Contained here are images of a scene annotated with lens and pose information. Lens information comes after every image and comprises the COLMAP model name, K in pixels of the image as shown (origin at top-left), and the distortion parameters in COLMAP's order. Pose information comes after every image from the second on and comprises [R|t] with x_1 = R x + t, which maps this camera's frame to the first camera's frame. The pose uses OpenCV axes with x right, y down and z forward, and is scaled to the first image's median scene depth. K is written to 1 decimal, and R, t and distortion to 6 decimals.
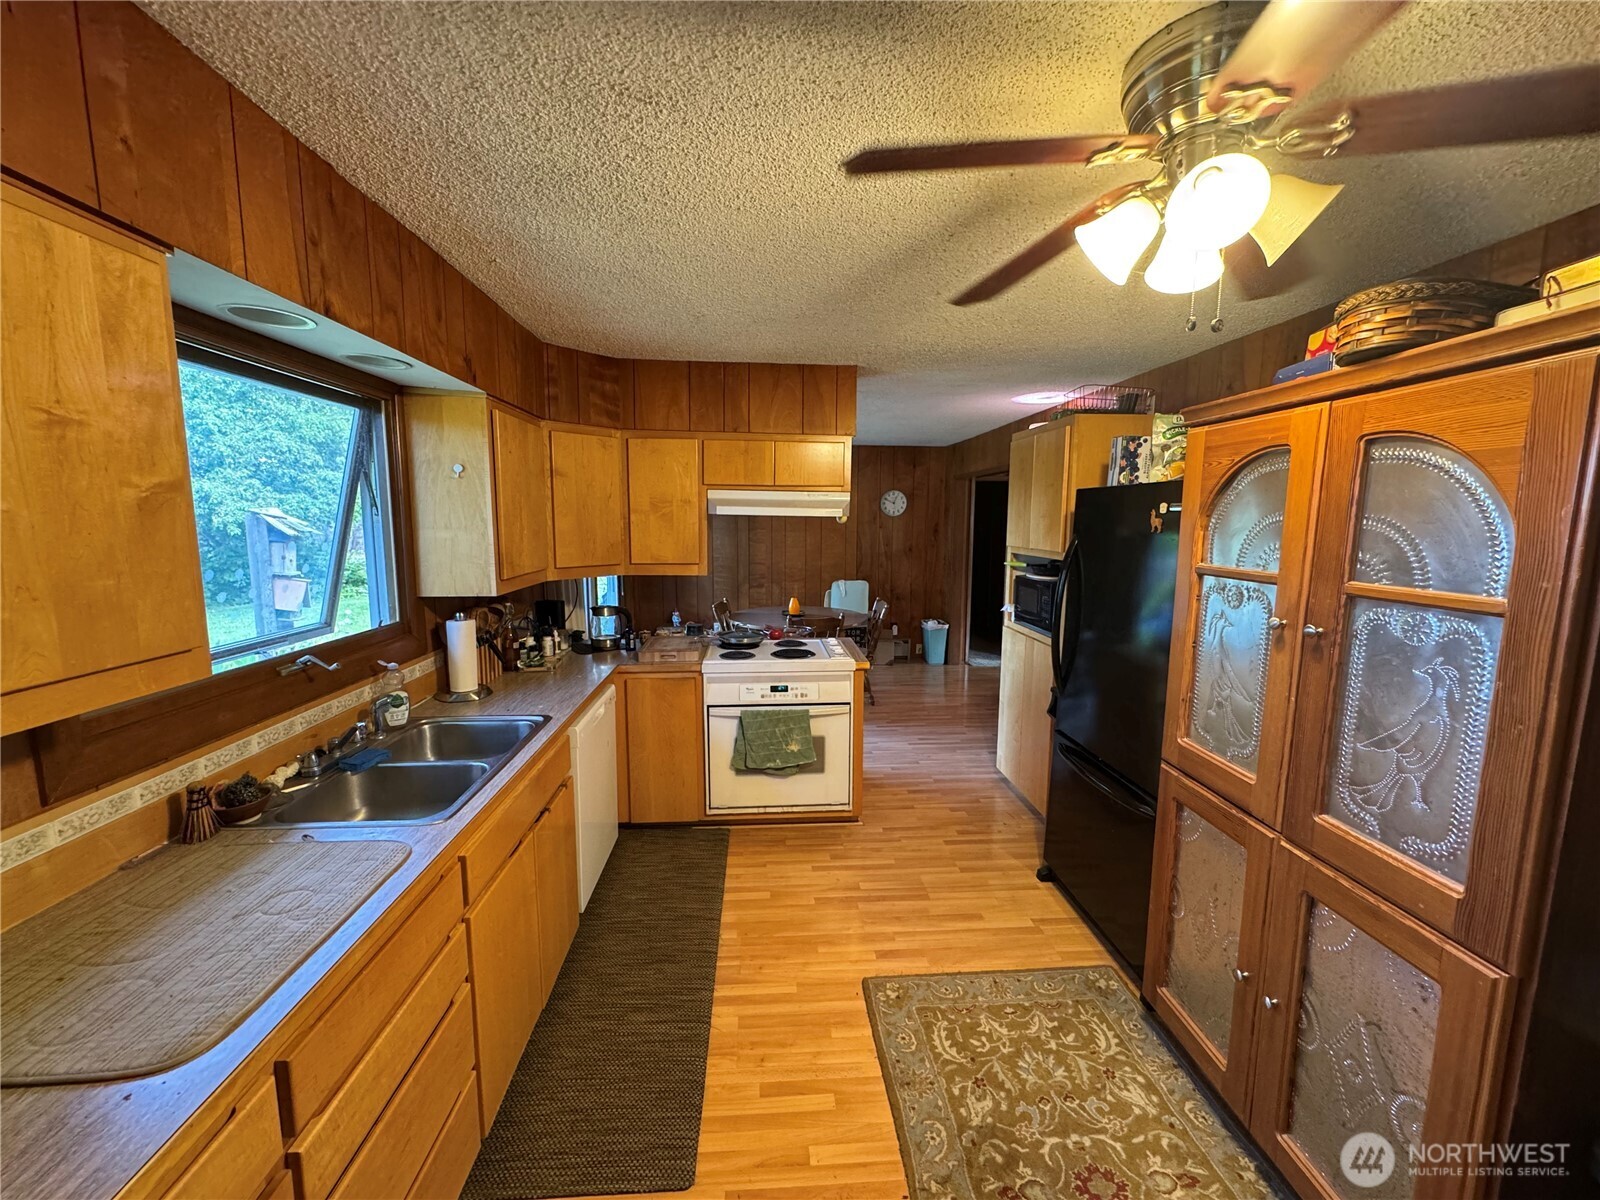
lens RADIAL K [[634.7, 0, 804.5], [0, 634.7, 600.4], [0, 0, 1]] dist [-0.006601, 0.000410]
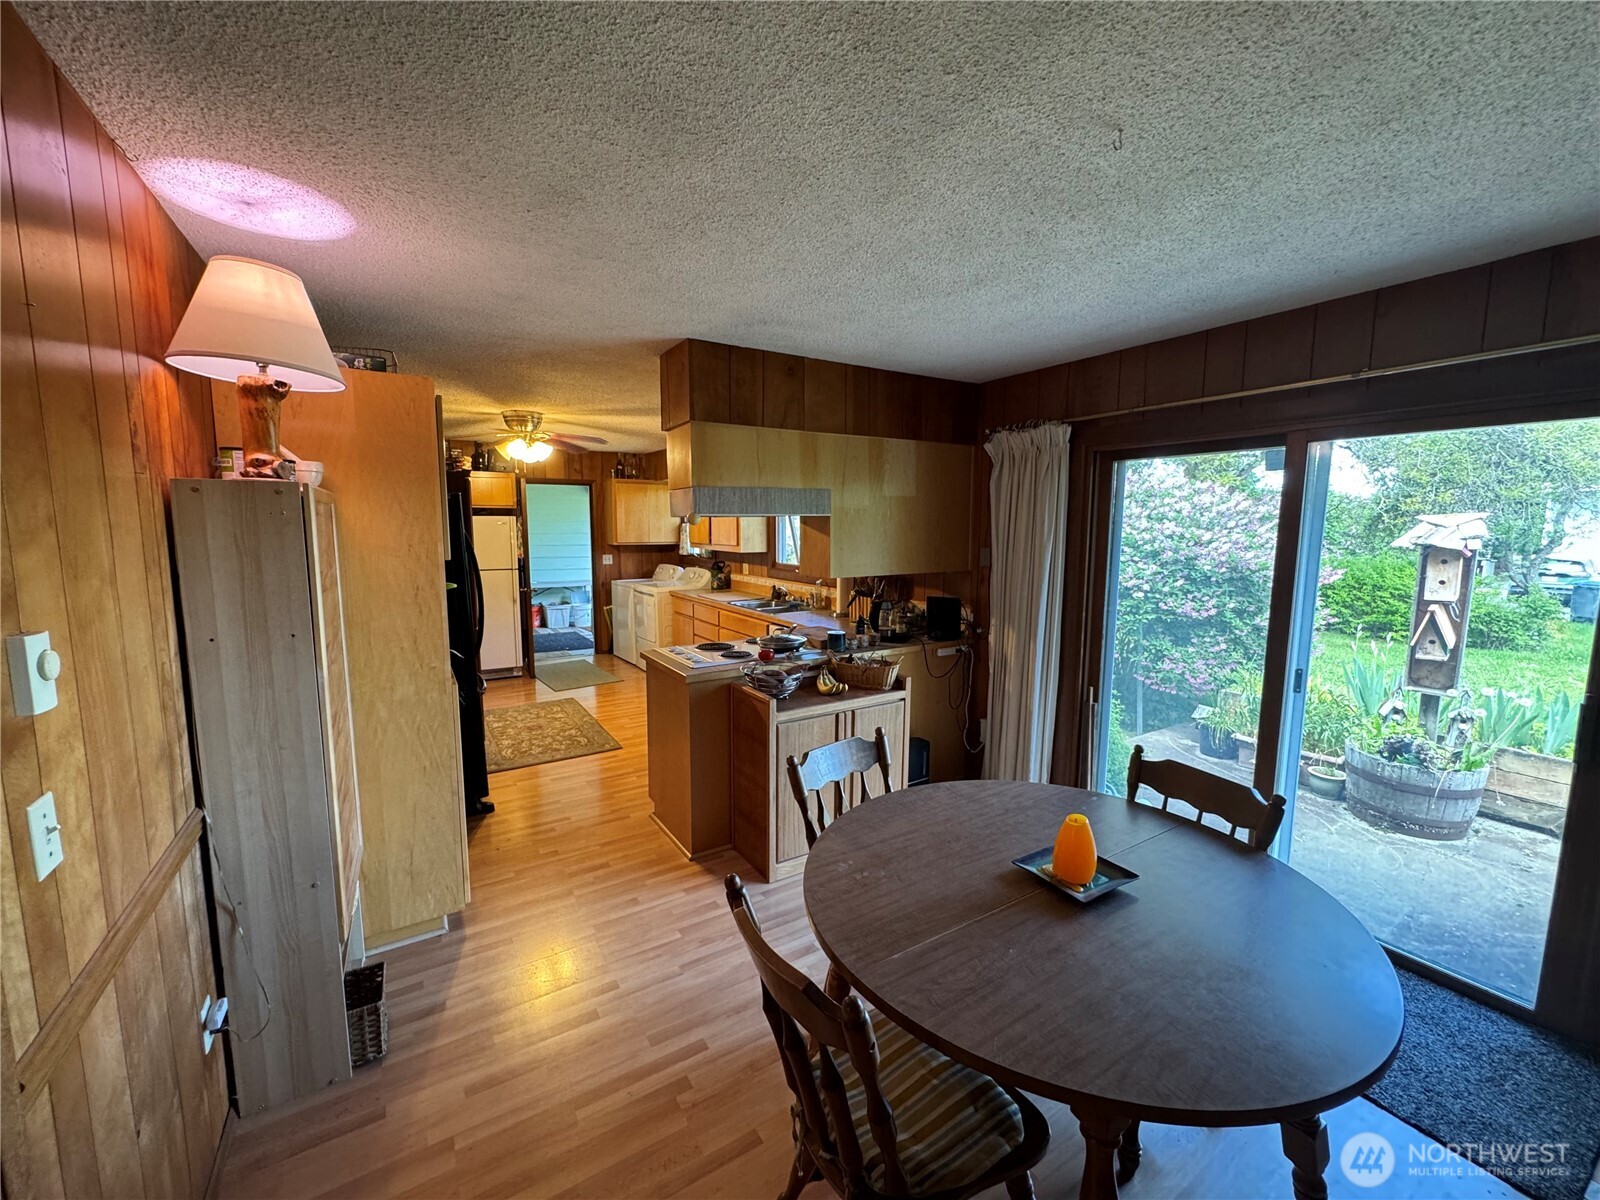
lens RADIAL K [[634.7, 0, 804.1], [0, 634.7, 593.6], [0, 0, 1]] dist [-0.006601, 0.000410]
pose [[-0.878983, 0.040953, -0.475092, 0.573748], [-0.071505, 0.973721, 0.216227, -0.393444], [0.471462, 0.224032, -0.852956, 3.163979]]
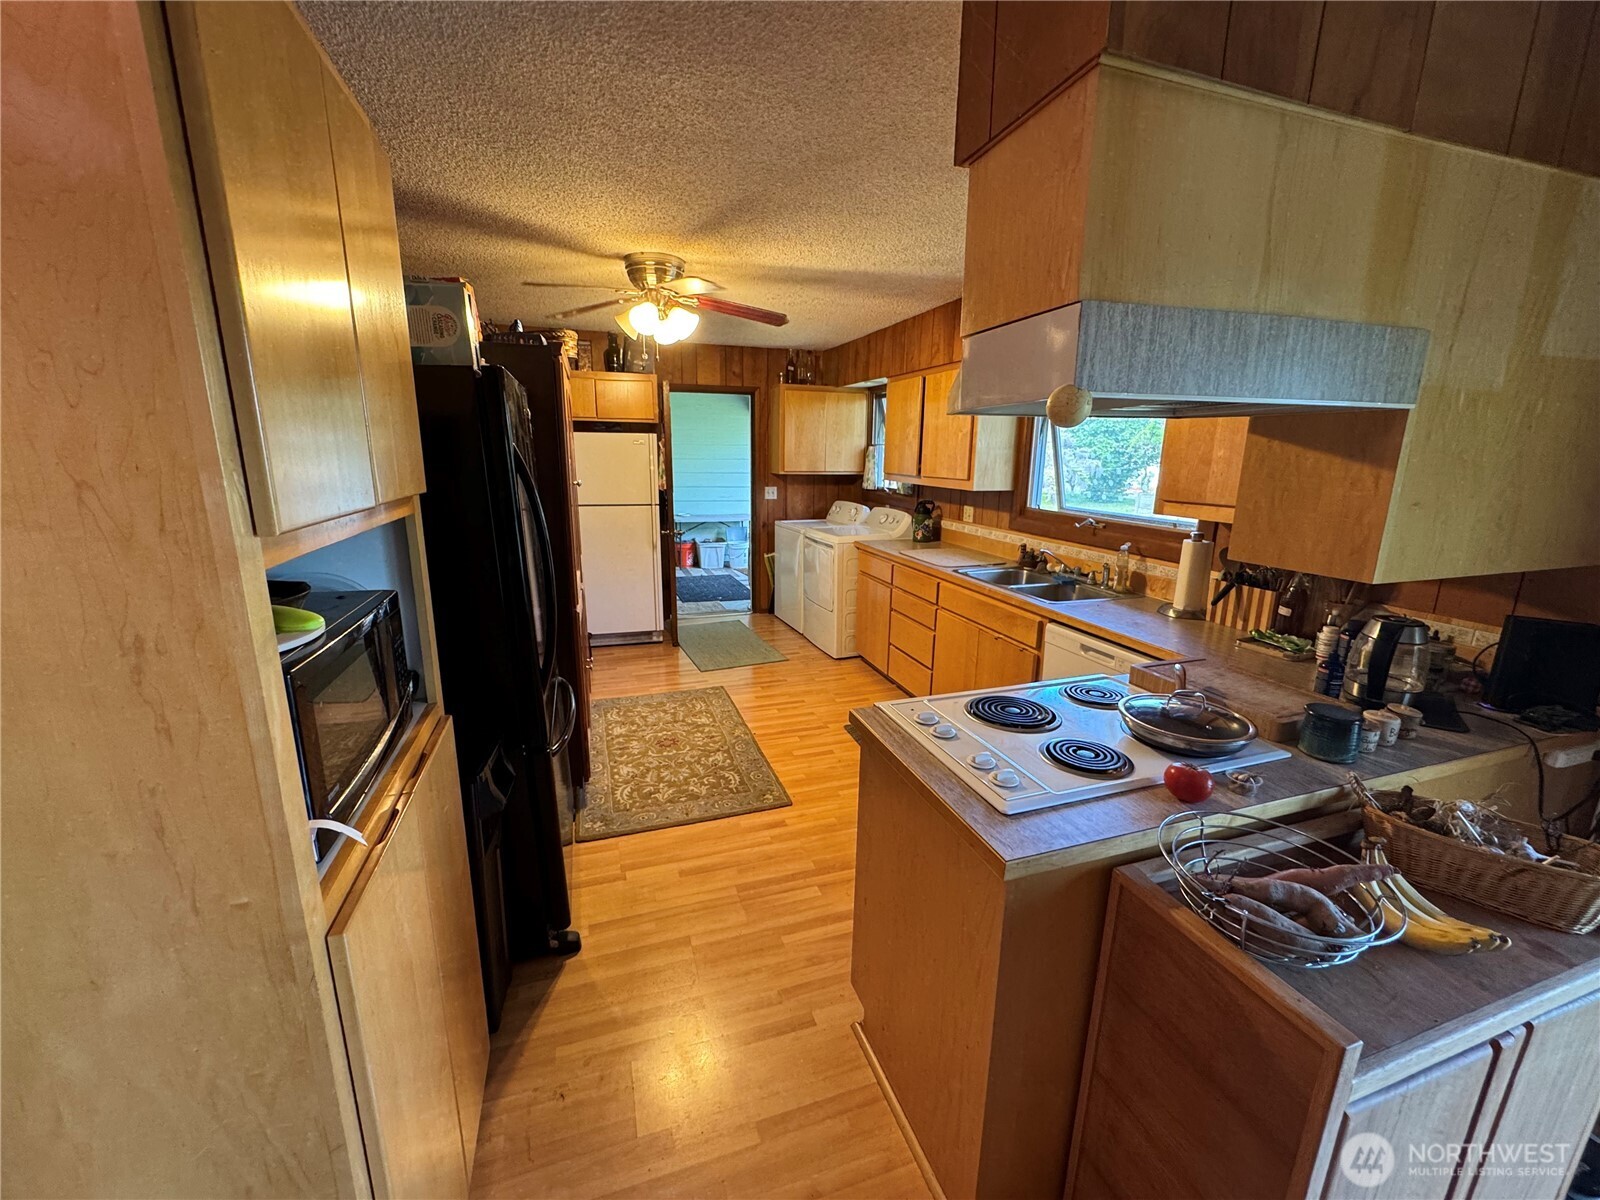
lens RADIAL K [[634.7, 0, 800.6], [0, 634.7, 592.4], [0, 0, 1]] dist [-0.006601, 0.000410]
pose [[-0.967937, 0.034913, -0.248753, 0.413391], [-0.052018, 0.940967, 0.334479, -0.248893], [0.245746, 0.336694, -0.908981, 2.208567]]
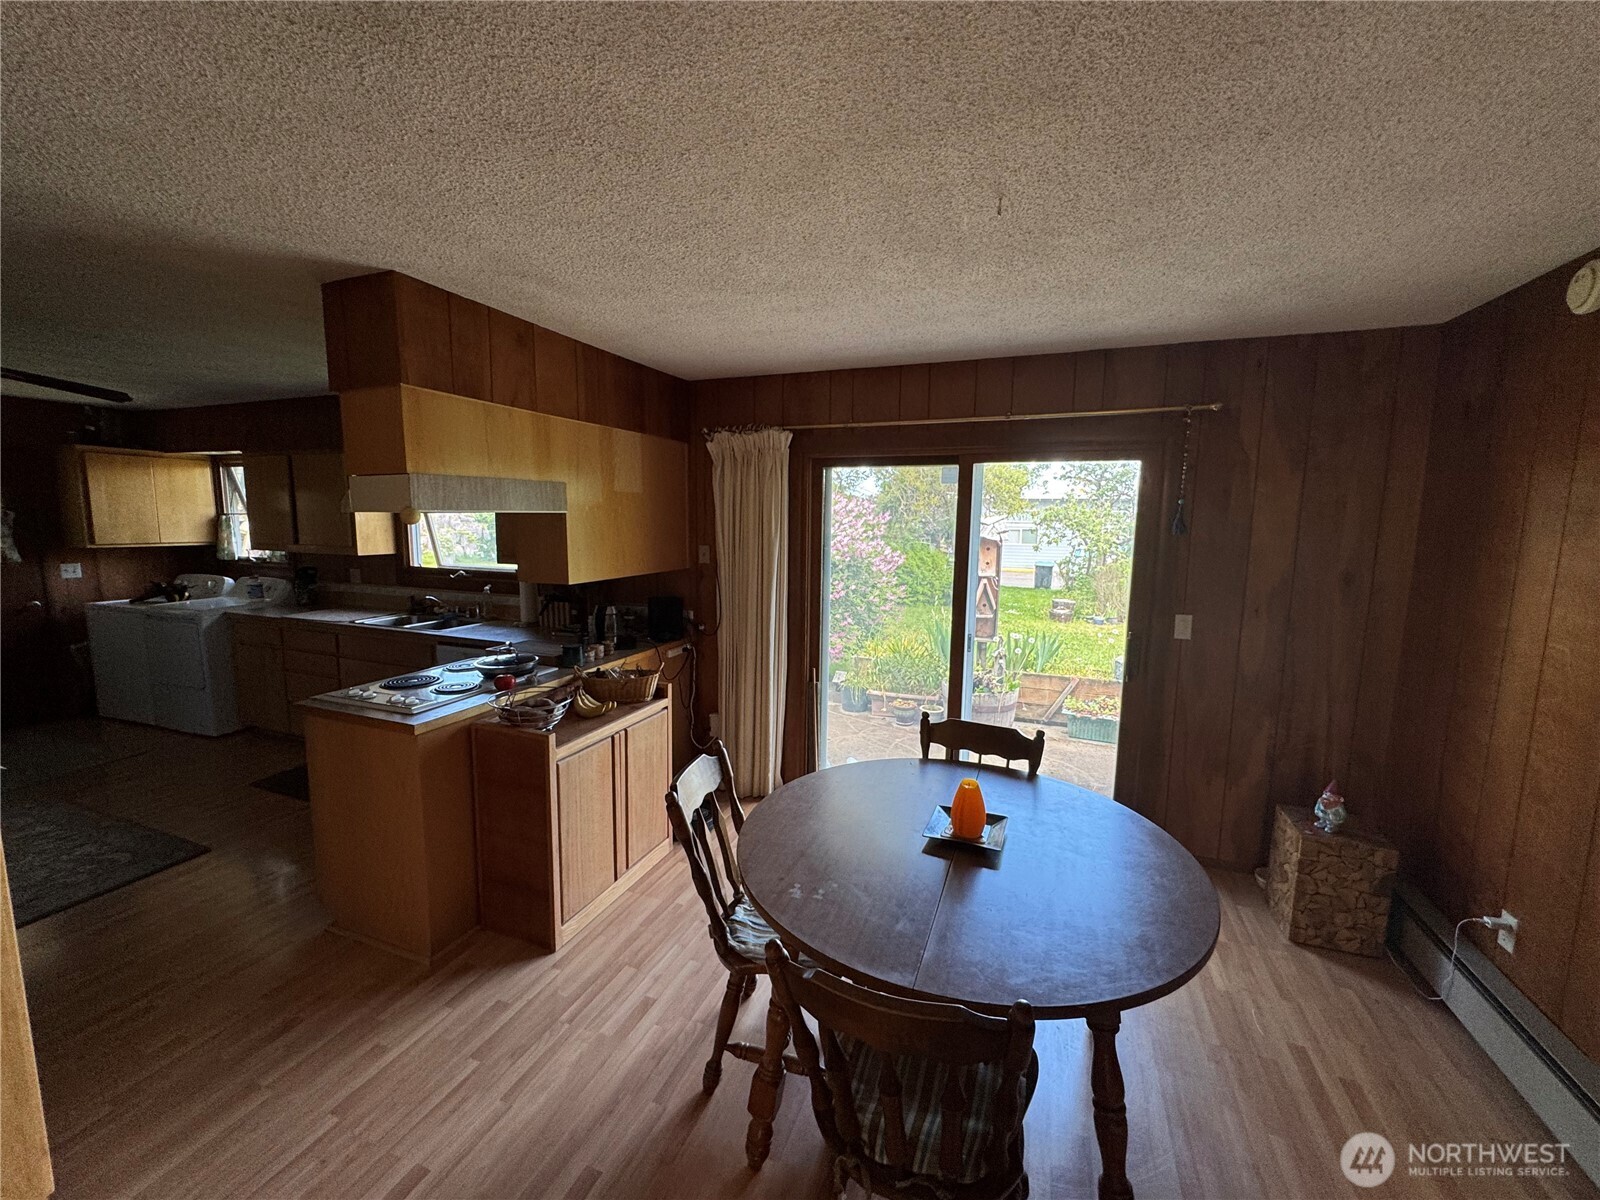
lens RADIAL K [[634.7, 0, 803.2], [0, 634.7, 595.0], [0, 0, 1]] dist [-0.006601, 0.000410]
pose [[-0.418247, 0.094748, -0.903378, 0.806249], [-0.131350, 0.977783, 0.163364, -0.362333], [0.898786, 0.186985, -0.396509, 2.835934]]
